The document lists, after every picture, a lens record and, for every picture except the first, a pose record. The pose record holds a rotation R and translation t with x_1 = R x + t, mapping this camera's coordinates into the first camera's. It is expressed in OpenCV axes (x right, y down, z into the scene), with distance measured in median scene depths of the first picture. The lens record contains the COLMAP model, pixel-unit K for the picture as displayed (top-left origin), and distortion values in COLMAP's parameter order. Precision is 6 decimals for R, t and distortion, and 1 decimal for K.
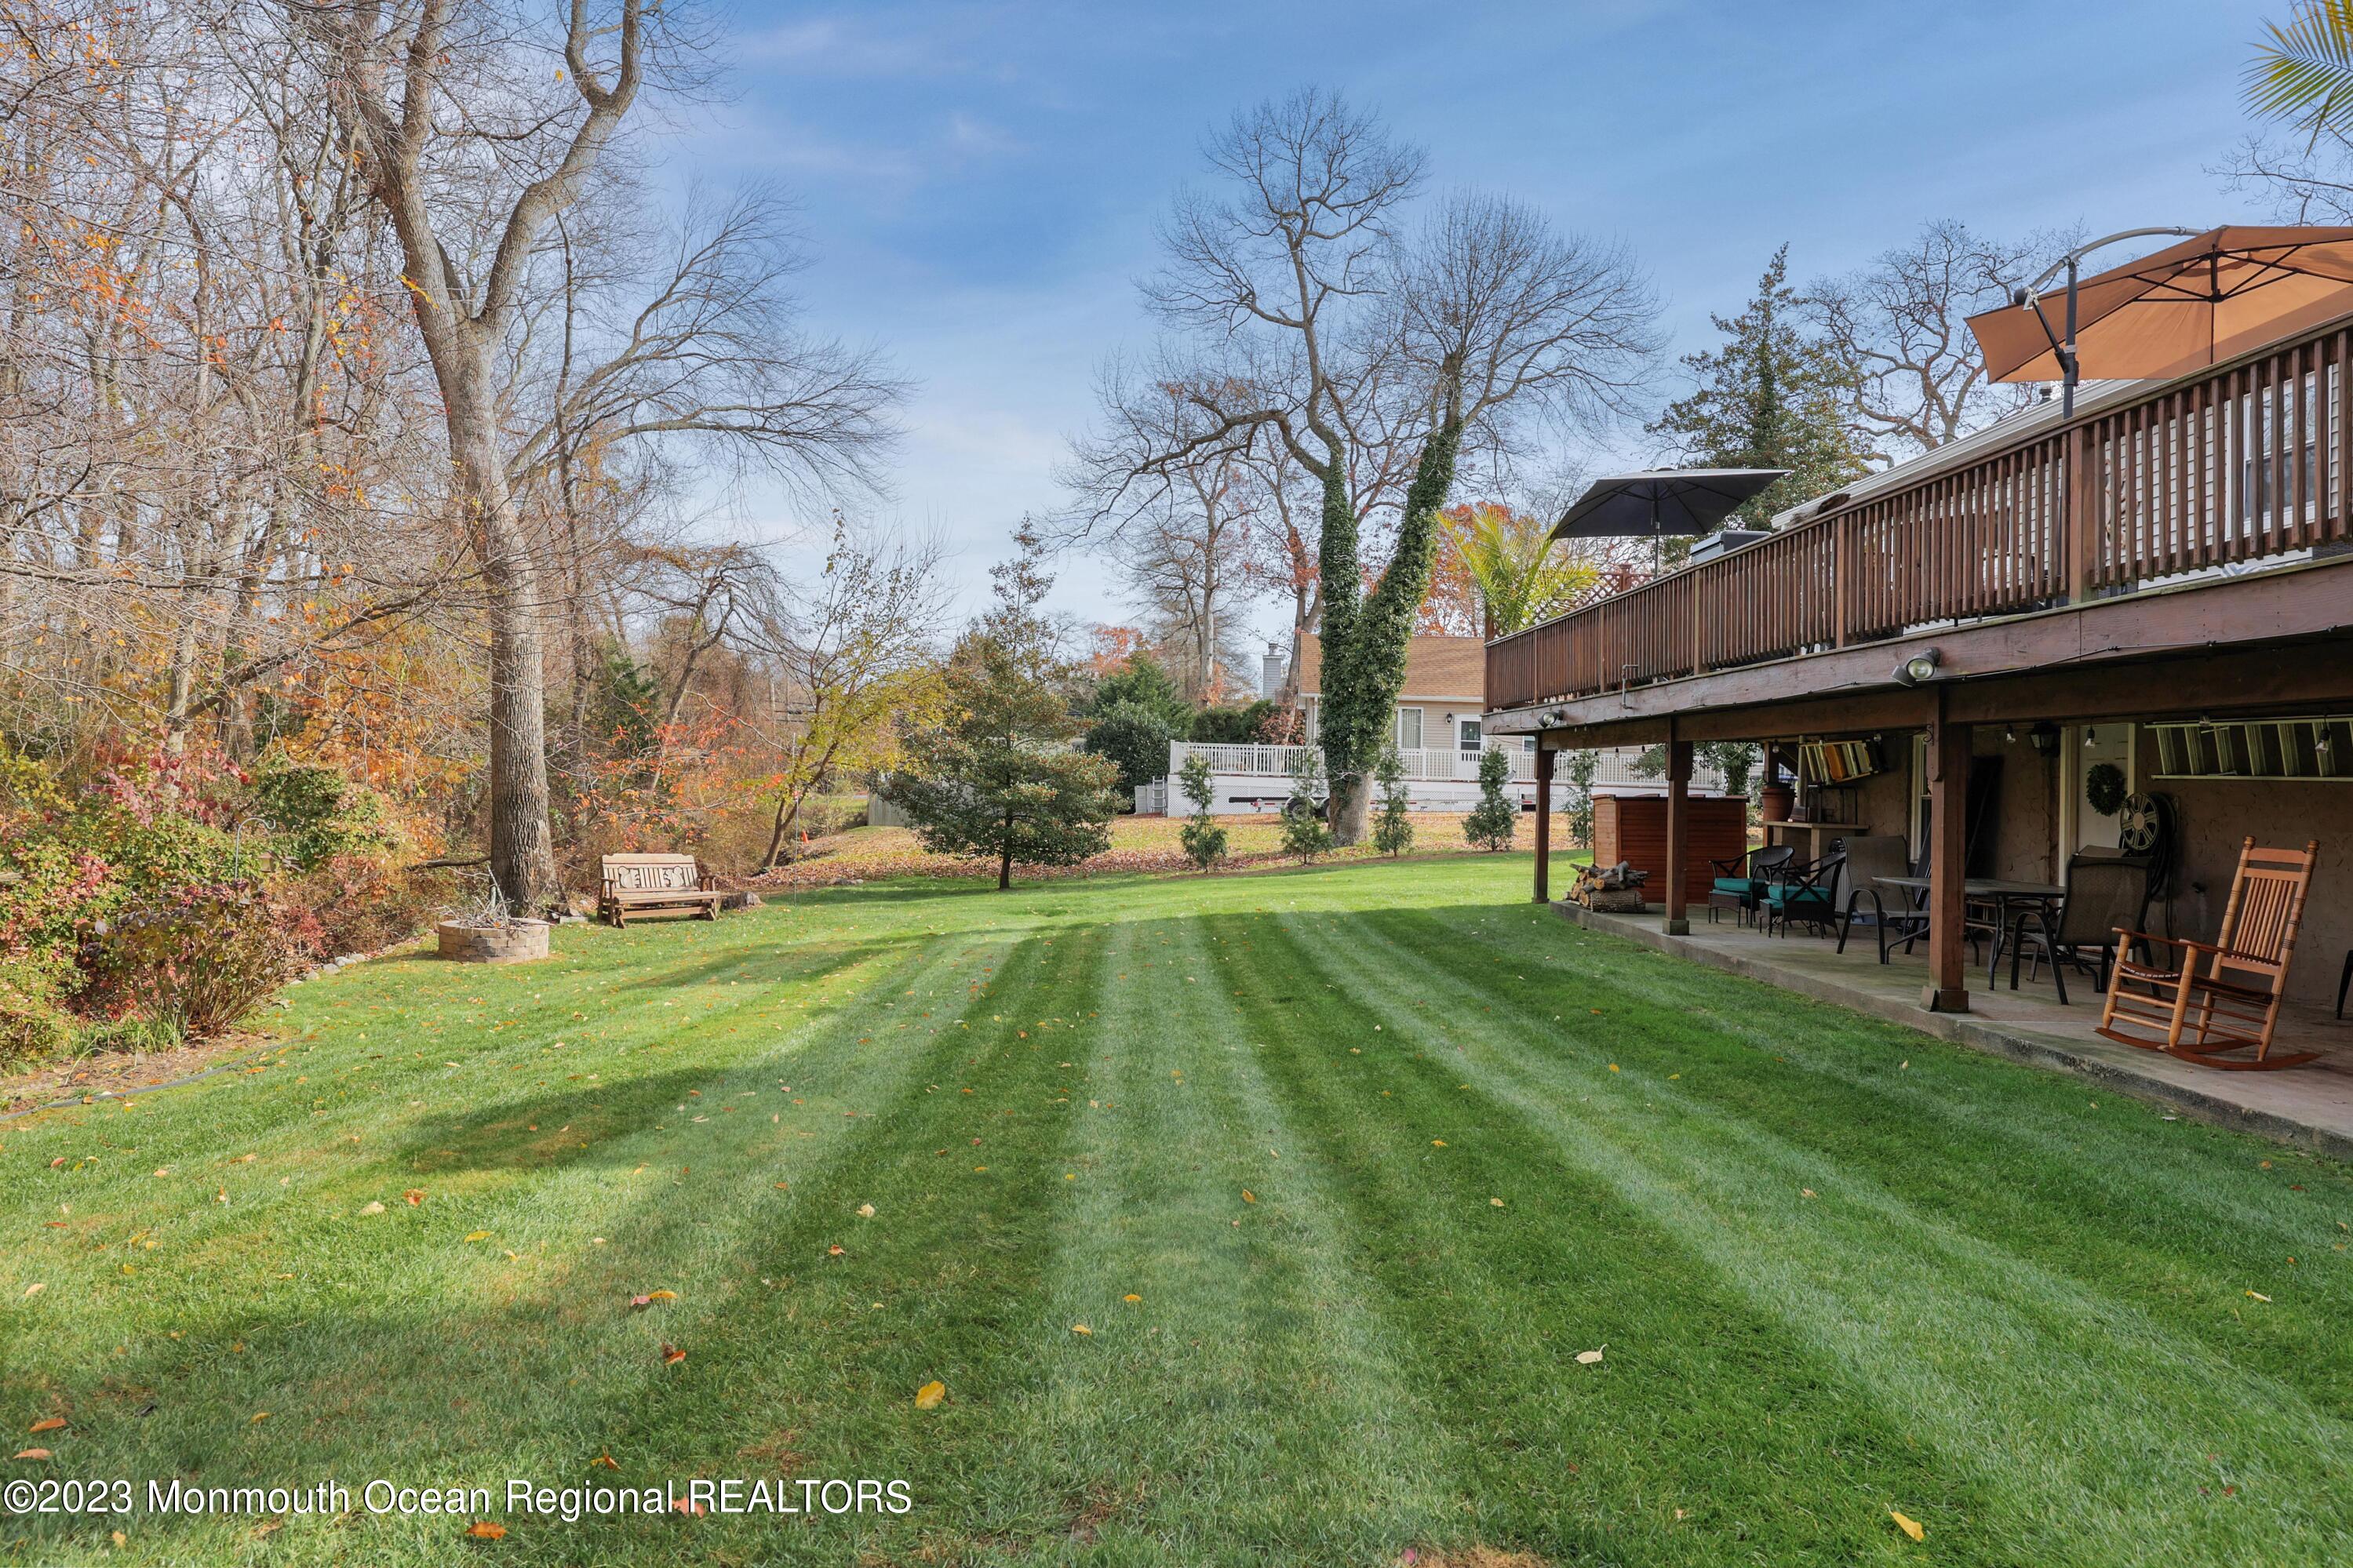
lens RADIAL K [[1547.6, 0, 1176.6], [0, 1547.6, 771.0], [0, 0, 1]] dist [0.006091, 0.001657]
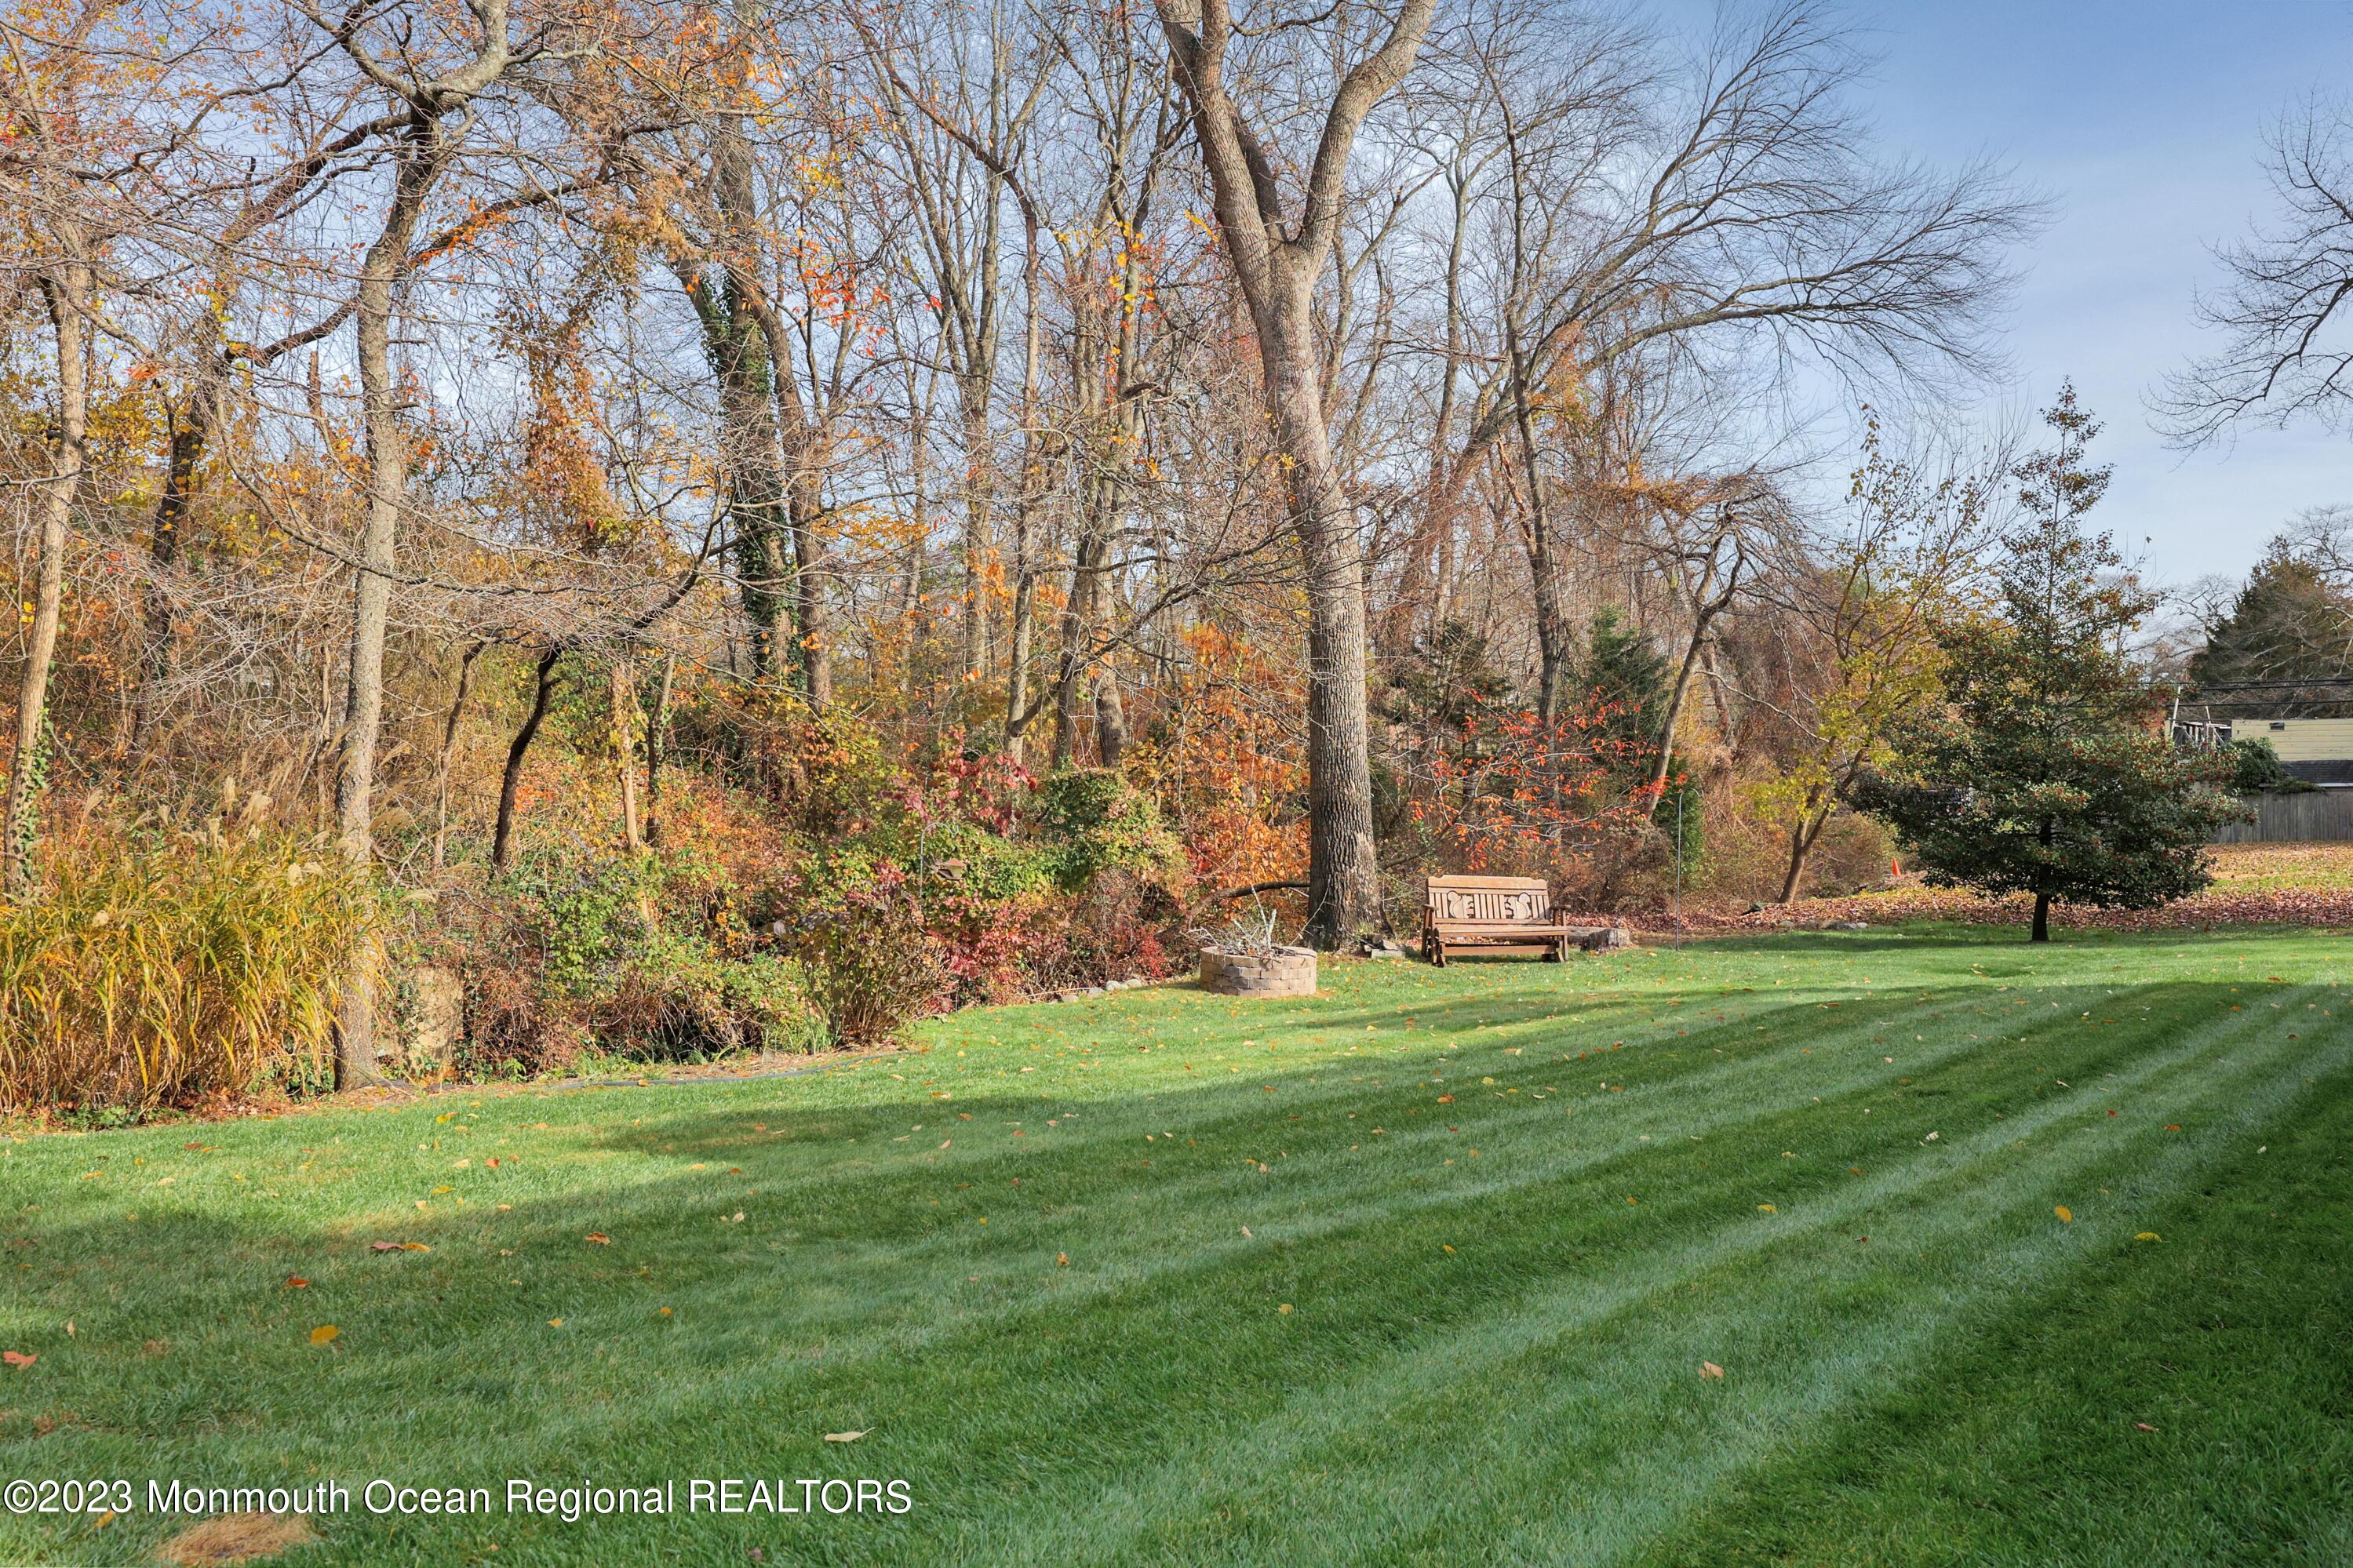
lens RADIAL K [[2130.1, 0, 1175.7], [0, 2130.1, 795.1], [0, 0, 1]] dist [0.006195, 0.000000]
pose [[0.774250, -0.009539, -0.632807, 0.223722], [0.012210, 0.999925, -0.000134, 0.009975], [0.632762, -0.007623, 0.774309, 0.052237]]
